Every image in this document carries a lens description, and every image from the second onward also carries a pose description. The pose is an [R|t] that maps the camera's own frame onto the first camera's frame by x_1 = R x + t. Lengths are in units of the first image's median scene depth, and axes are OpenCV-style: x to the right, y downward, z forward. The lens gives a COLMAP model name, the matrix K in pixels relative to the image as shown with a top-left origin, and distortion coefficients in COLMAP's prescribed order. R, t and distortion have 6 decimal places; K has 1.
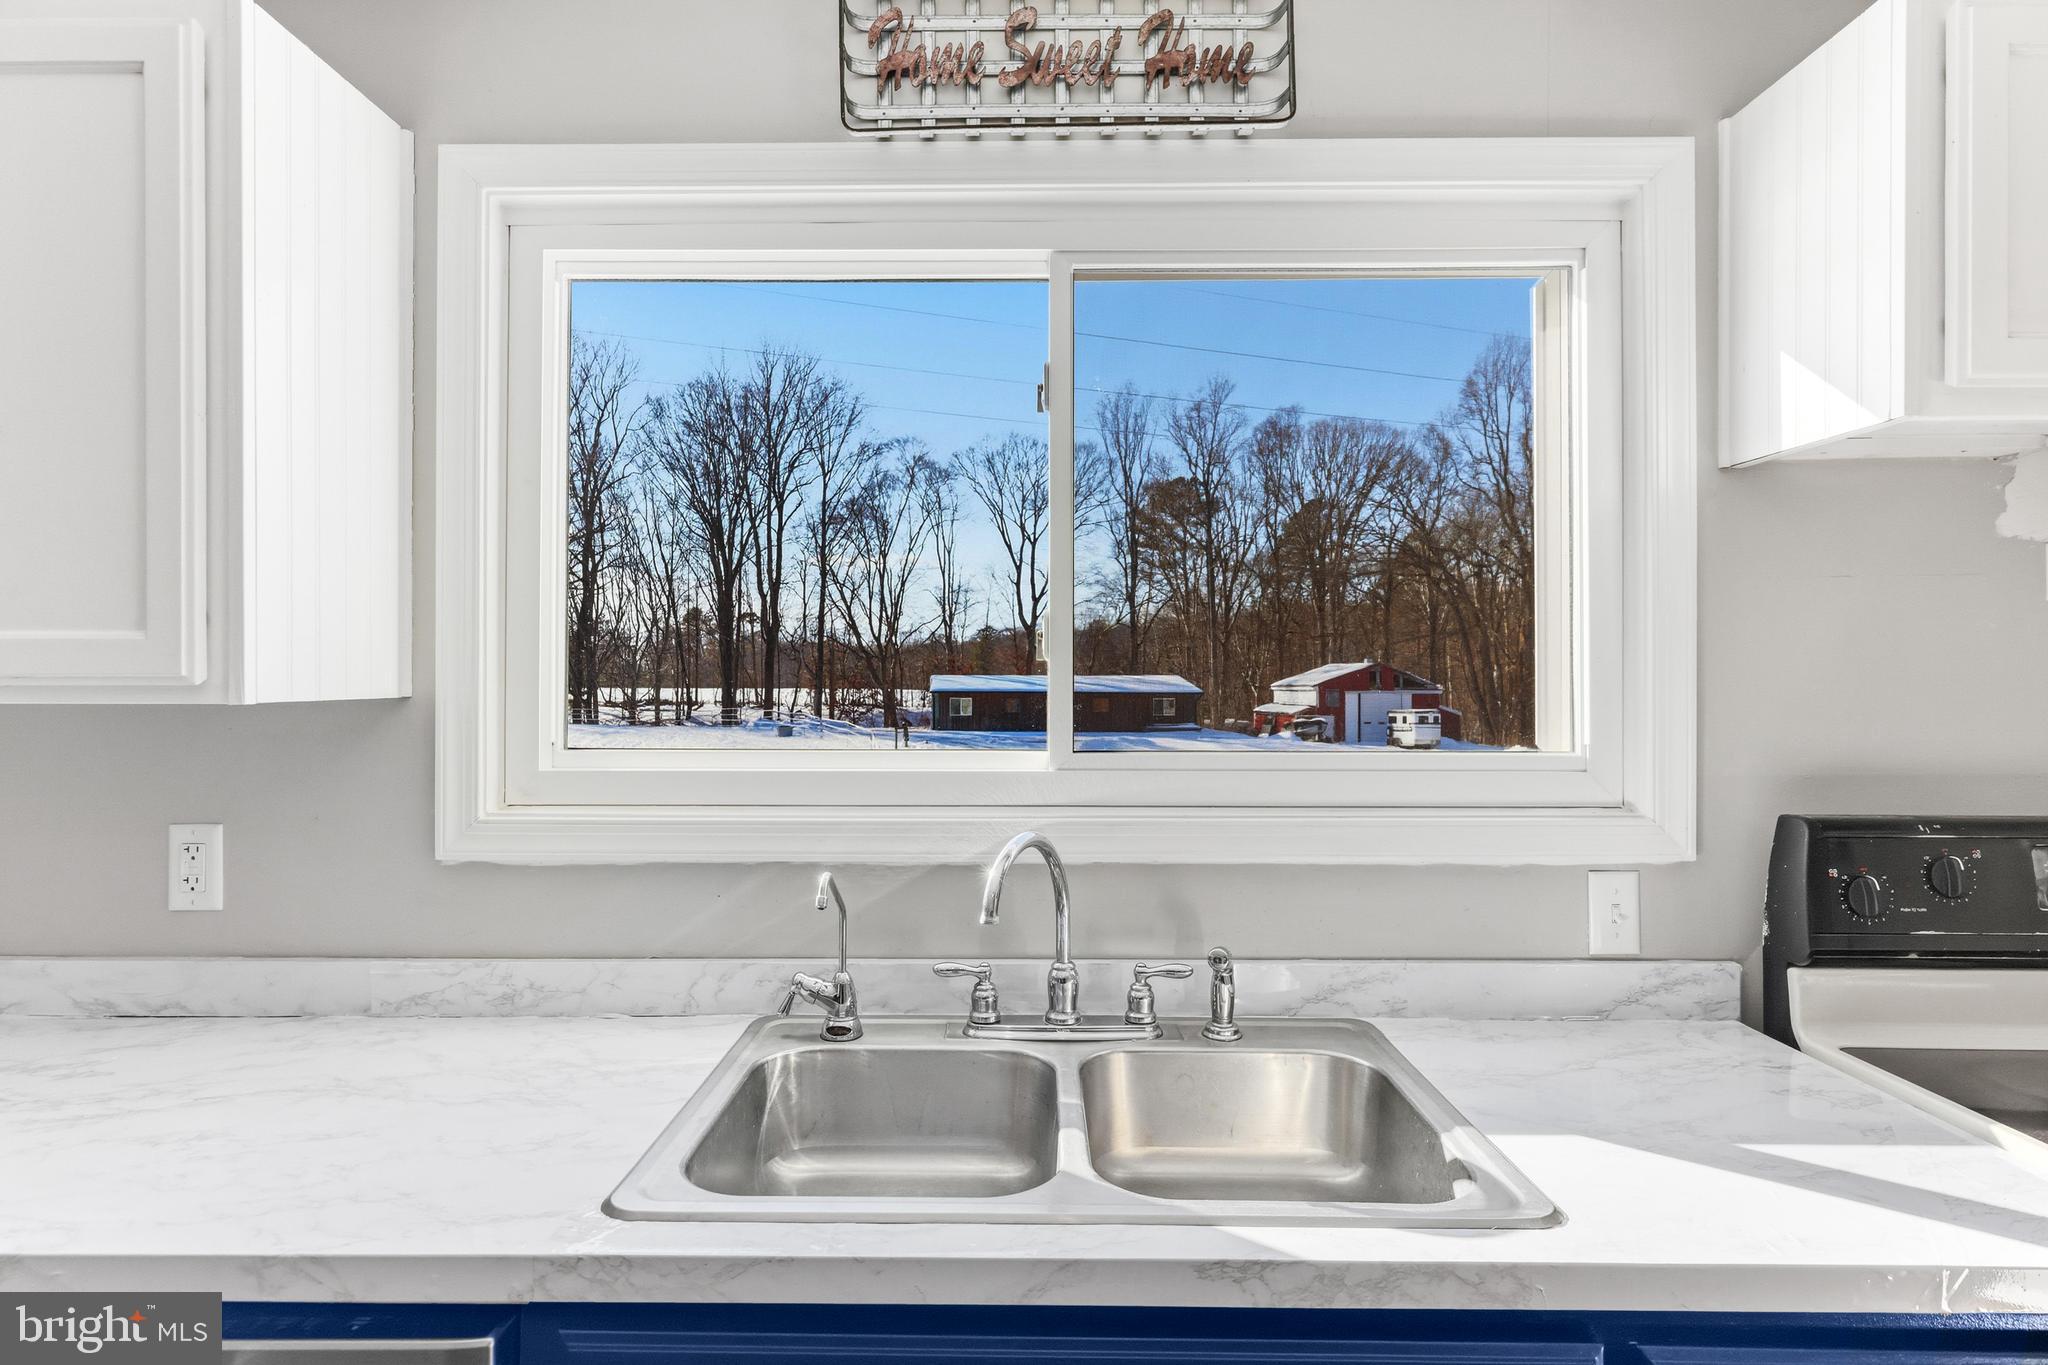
lens RADIAL K [[1096.3, 0, 1008.6], [0, 1096.3, 666.4], [0, 0, 1]] dist [-0.000299, -0.000077]
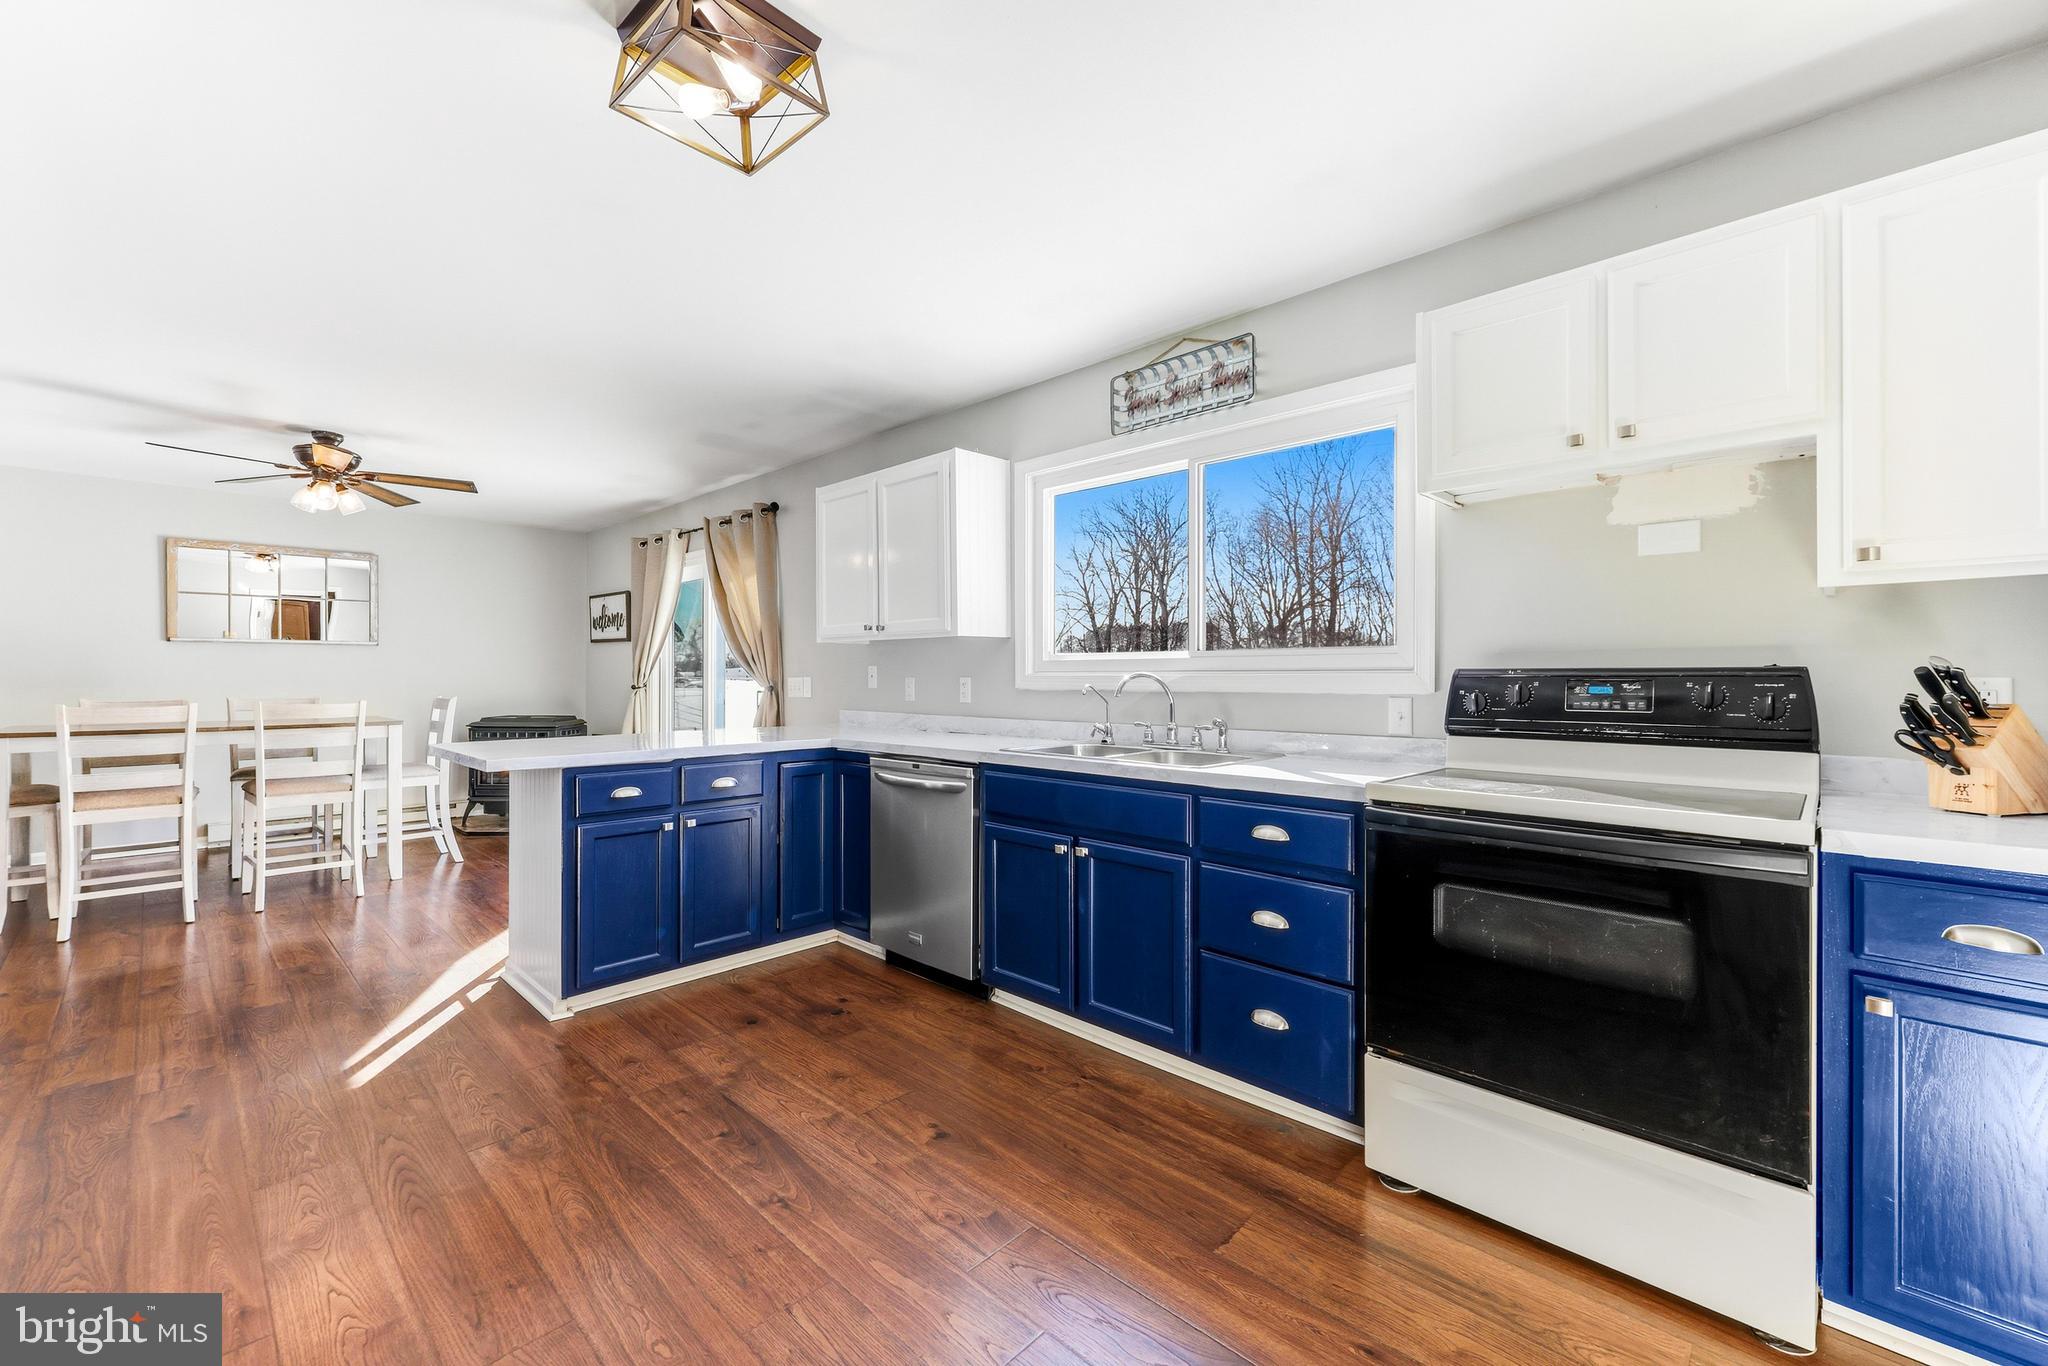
lens RADIAL K [[831.5, 0, 1019.5], [0, 831.5, 678.5], [0, 0, 1]] dist [0.000258, -0.000051]
pose [[0.729093, 0.000444, -0.684415, 1.133912], [0.009630, 0.999894, 0.010908, 0.121614], [0.684347, -0.014544, 0.729011, -0.752482]]
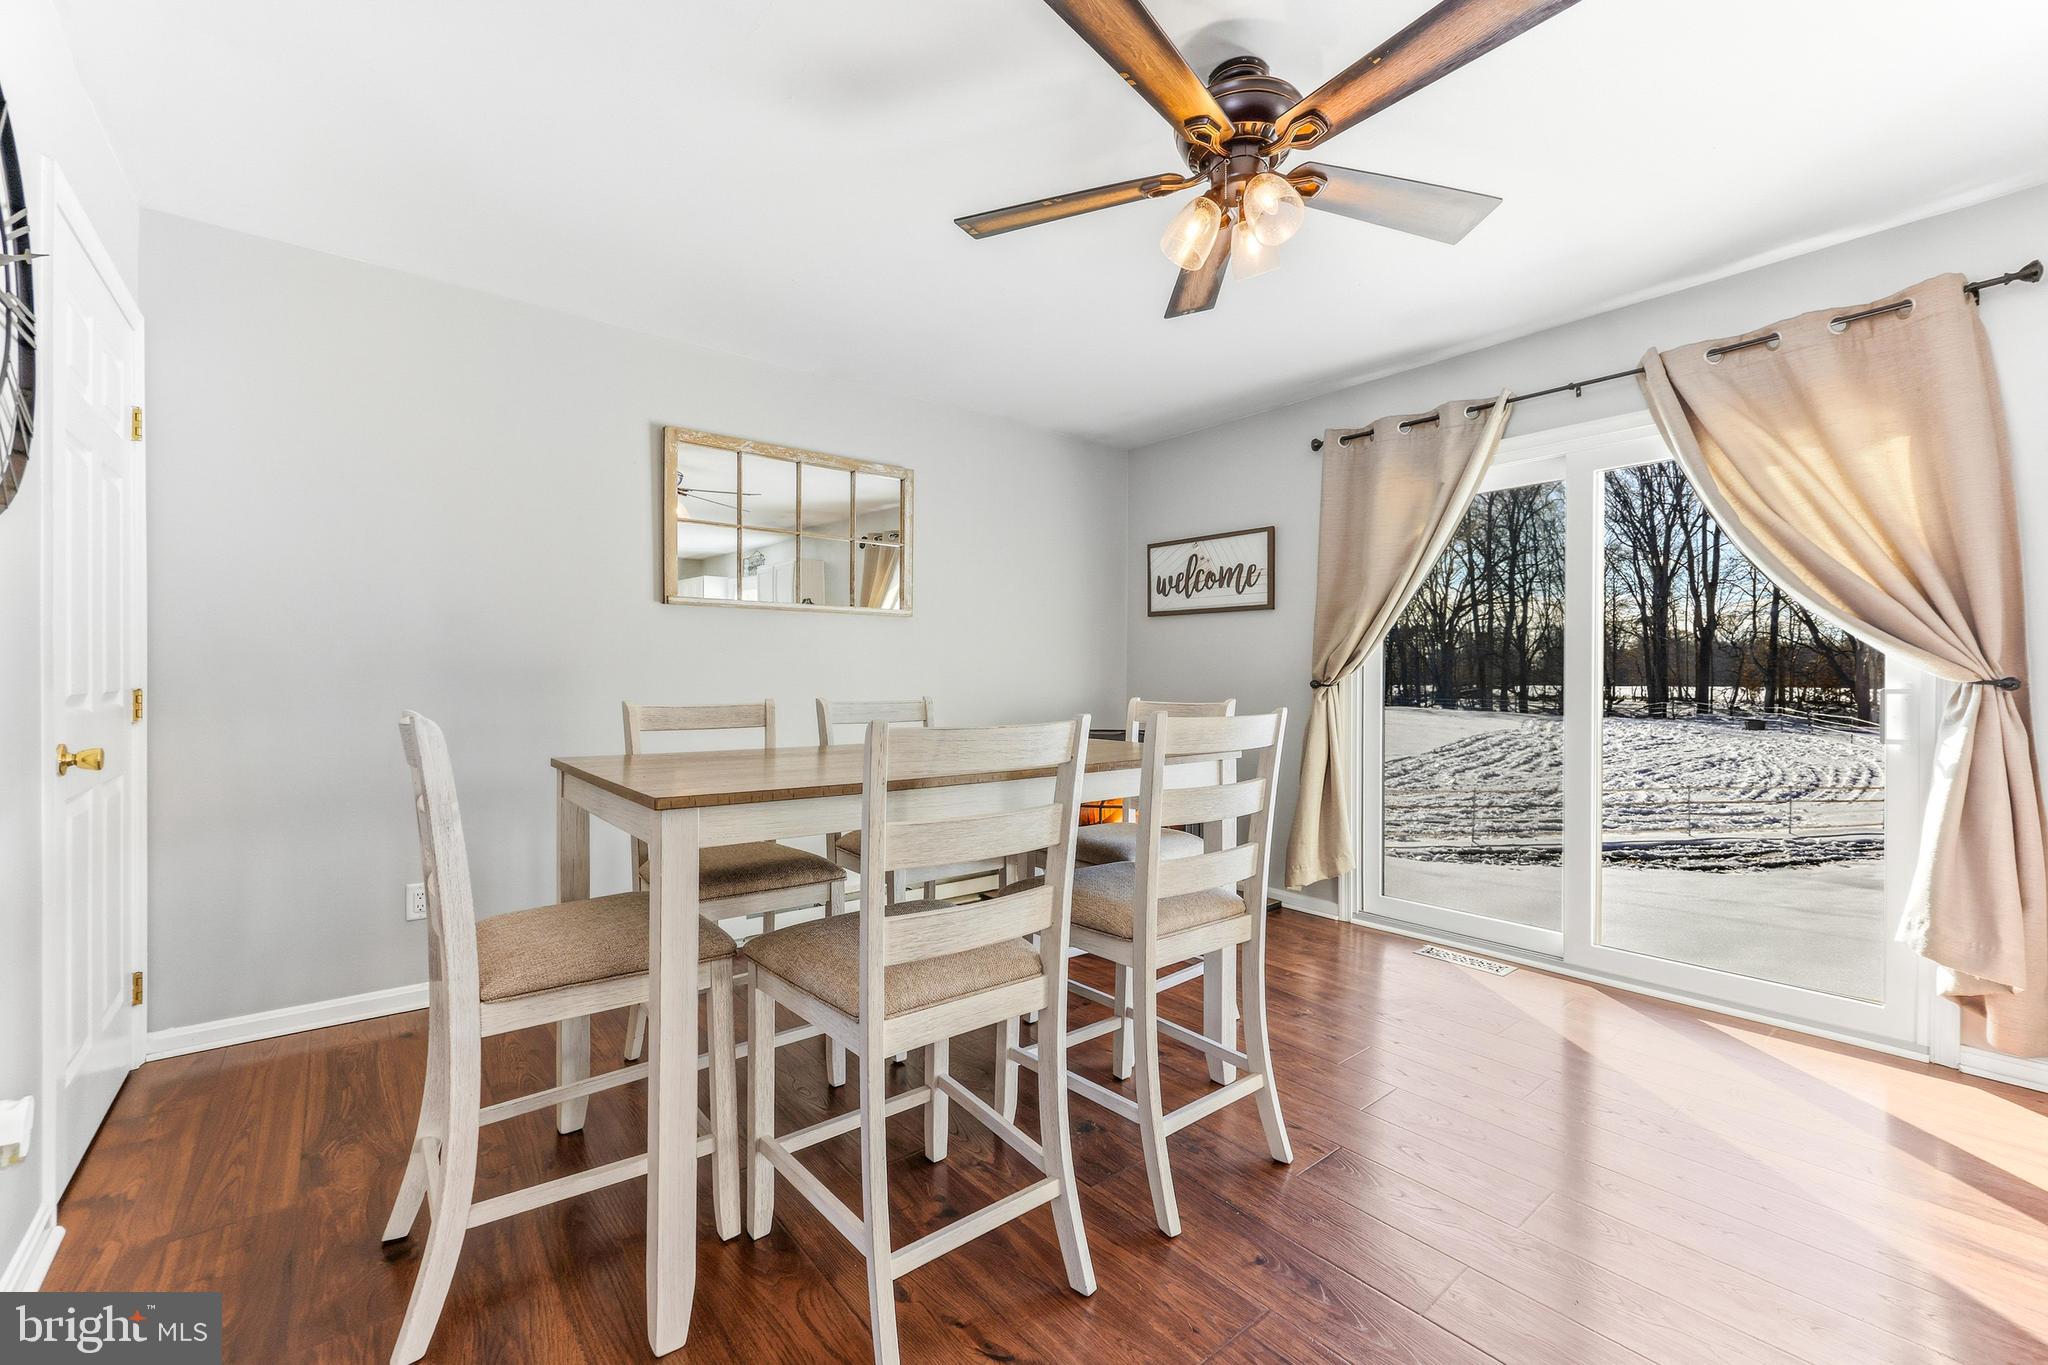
lens RADIAL K [[841.5, 0, 1020.3], [0, 841.5, 685.5], [0, 0, 1]] dist [-0.001153, -0.000053]
pose [[0.639577, 0.005244, -0.768709, -1.827444], [0.009633, 0.999844, 0.014835, 0.151327], [0.768667, -0.016893, 0.639427, -1.331082]]
